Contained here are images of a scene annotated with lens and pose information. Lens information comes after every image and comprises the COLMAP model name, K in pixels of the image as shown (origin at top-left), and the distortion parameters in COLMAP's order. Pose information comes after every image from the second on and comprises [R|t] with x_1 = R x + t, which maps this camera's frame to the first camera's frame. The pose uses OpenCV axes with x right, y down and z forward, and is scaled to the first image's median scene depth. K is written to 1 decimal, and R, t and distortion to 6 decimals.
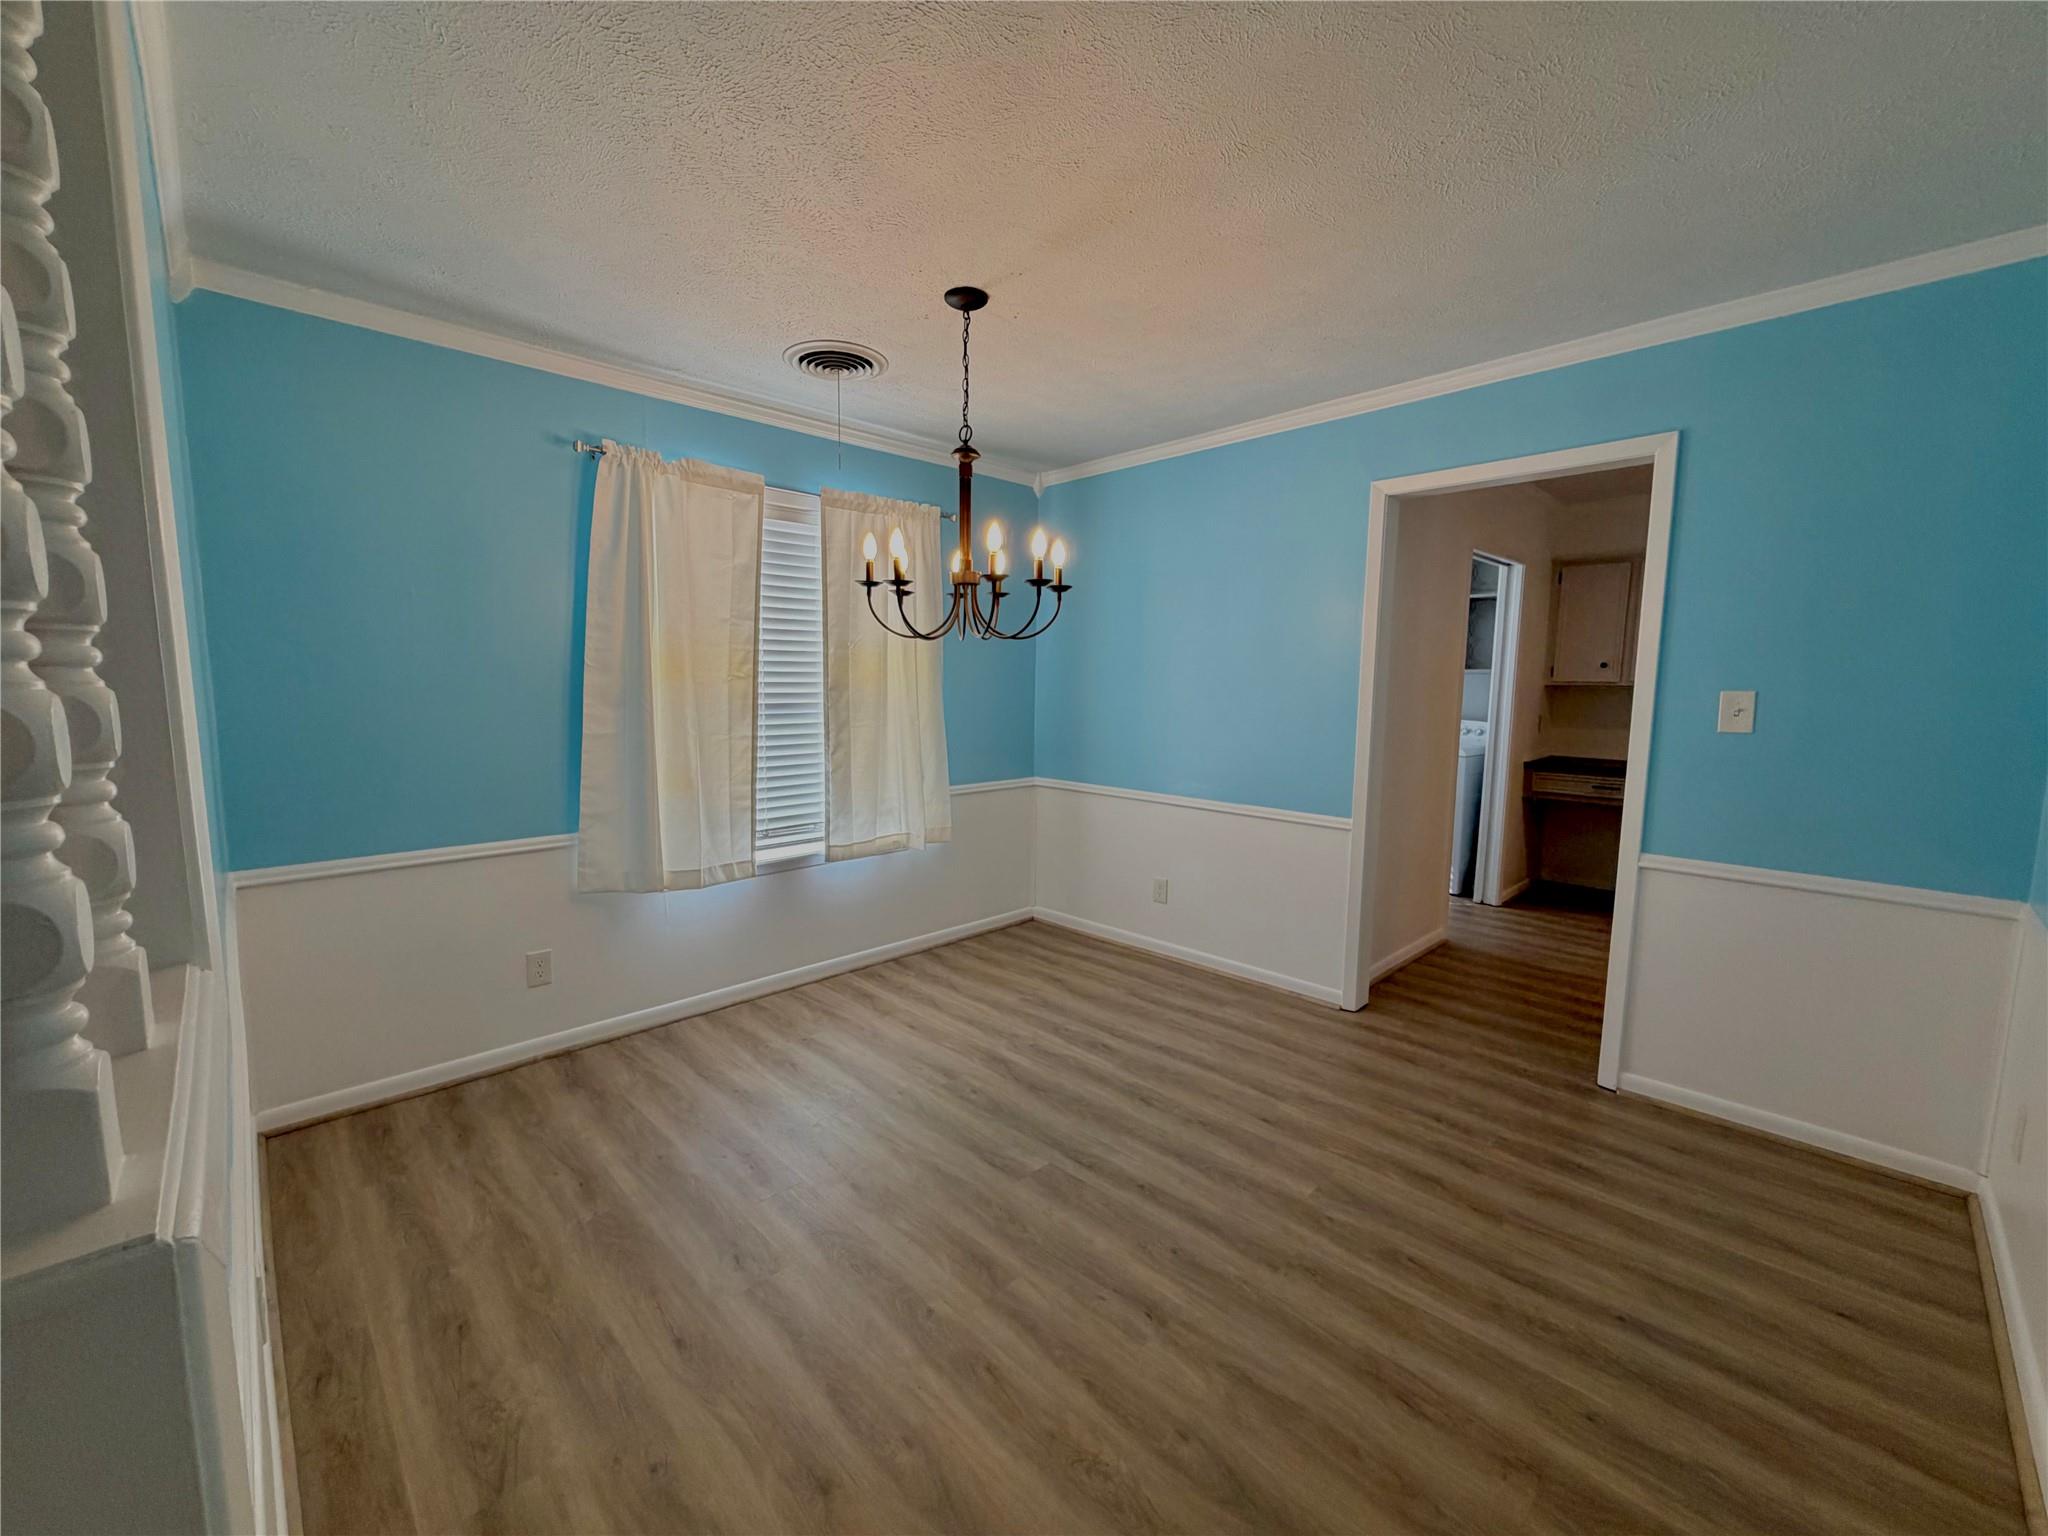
lens RADIAL K [[815.0, 0, 1019.4], [0, 815.0, 767.2], [0, 0, 1]] dist [-0.000249, 0.000064]
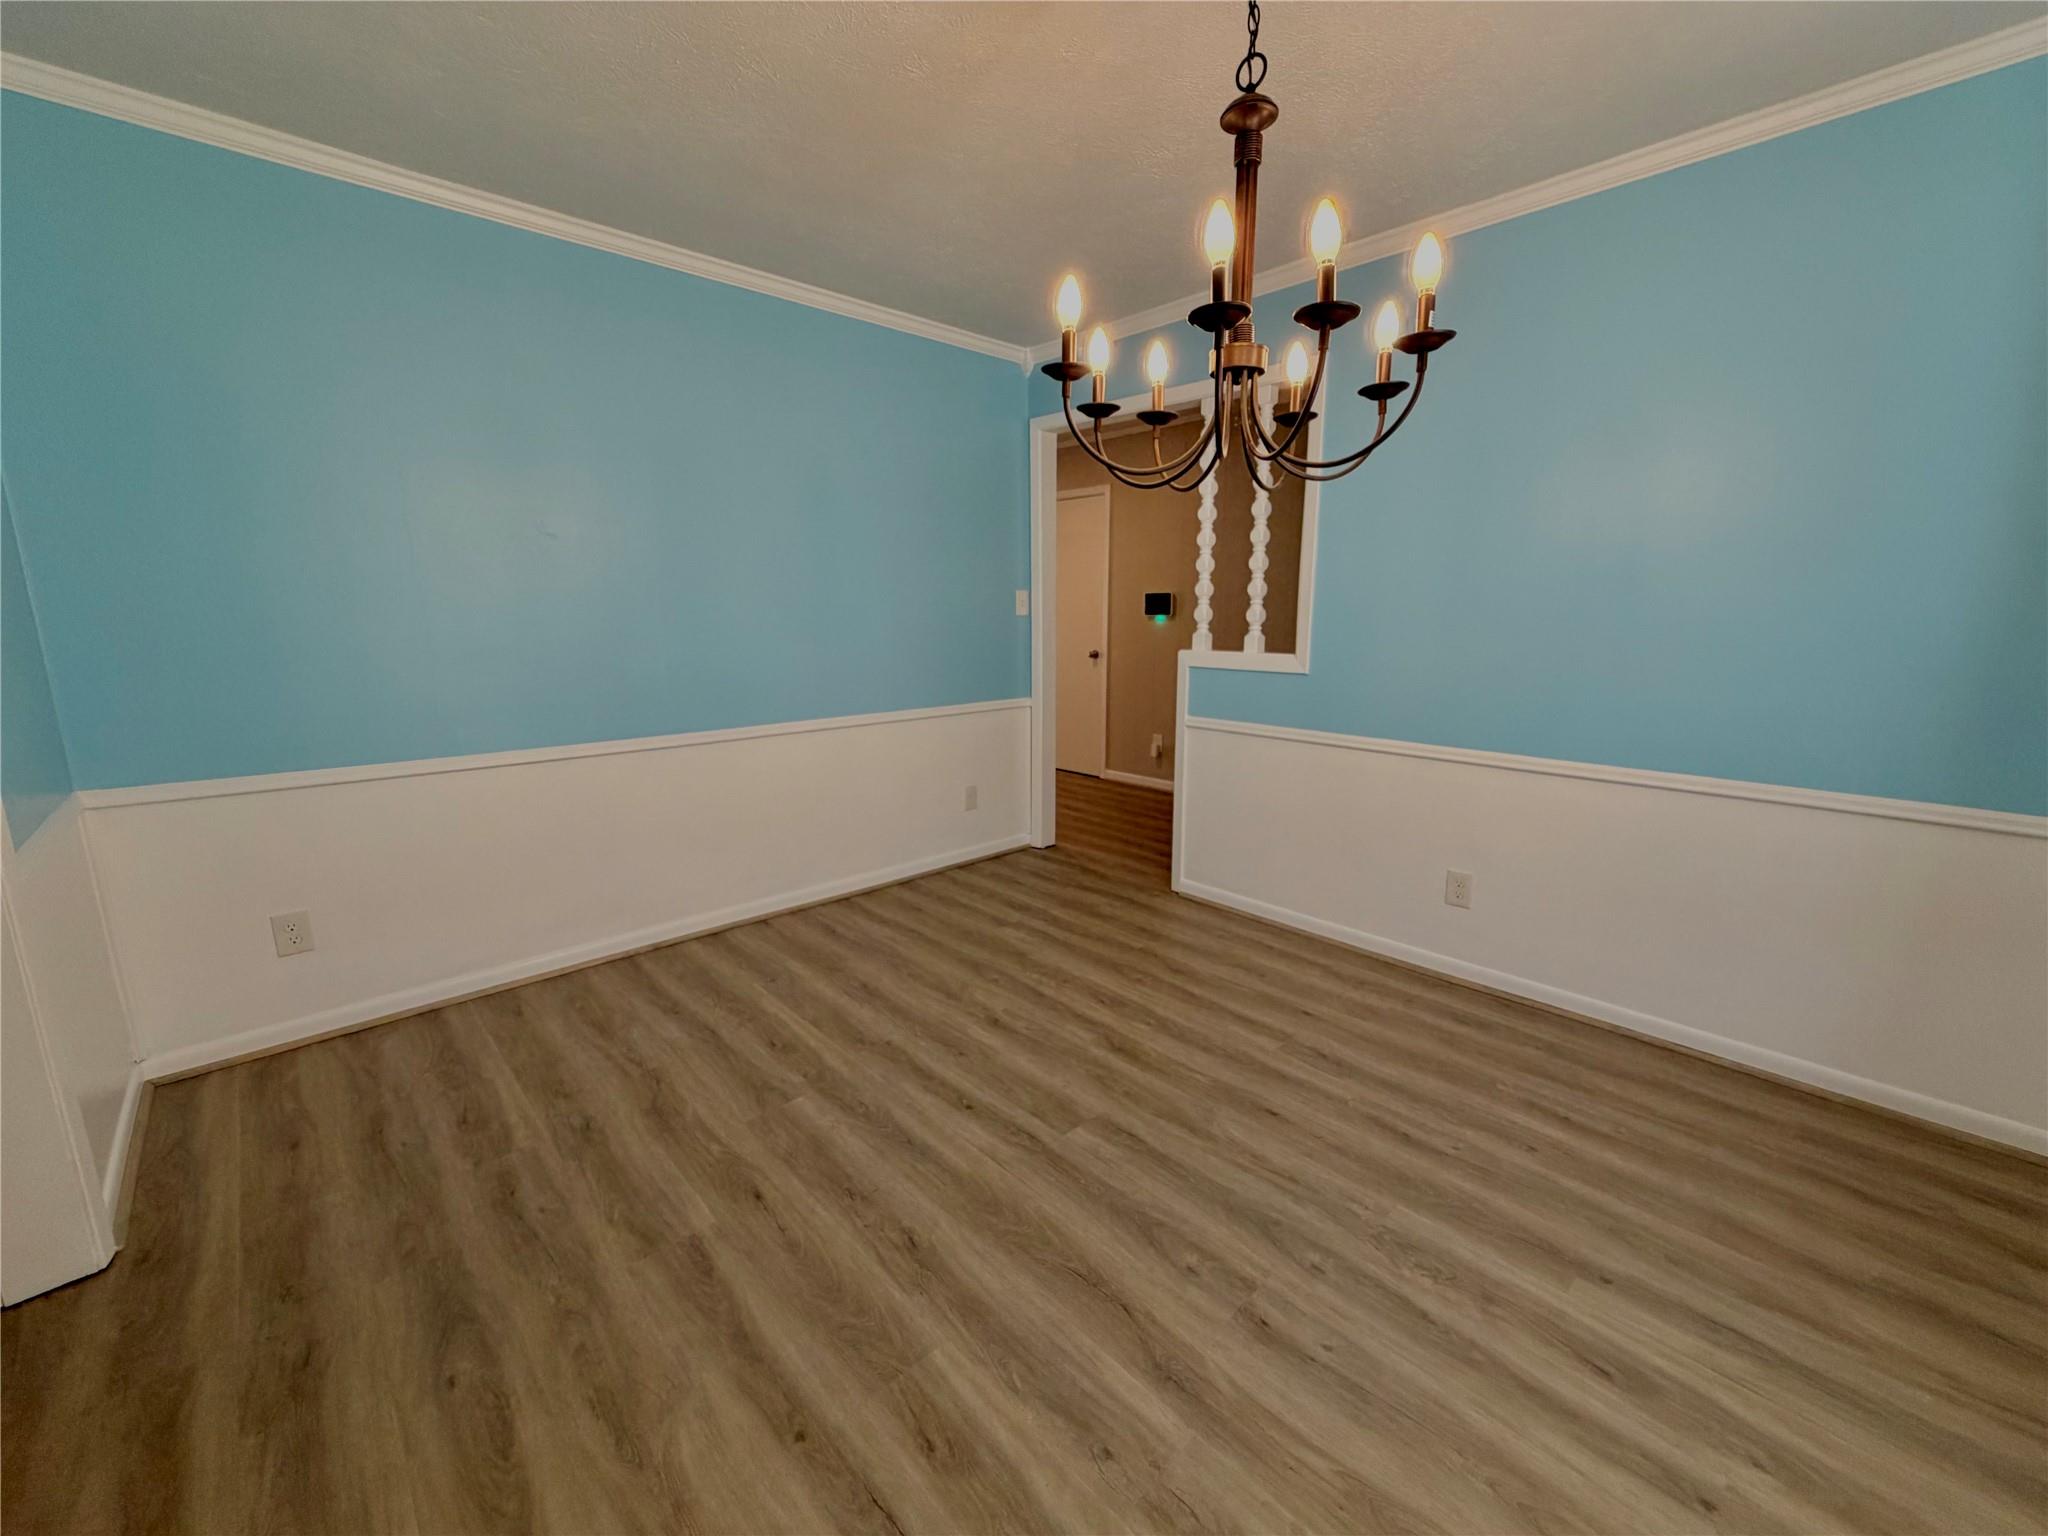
lens RADIAL K [[815.0, 0, 1019.4], [0, 815.0, 767.2], [0, 0, 1]] dist [-0.000249, 0.000064]
pose [[-0.999770, -0.009620, 0.019149, 0.075401], [-0.003334, 0.952520, 0.304458, -0.153171], [-0.021169, 0.304324, -0.952333, 1.770843]]
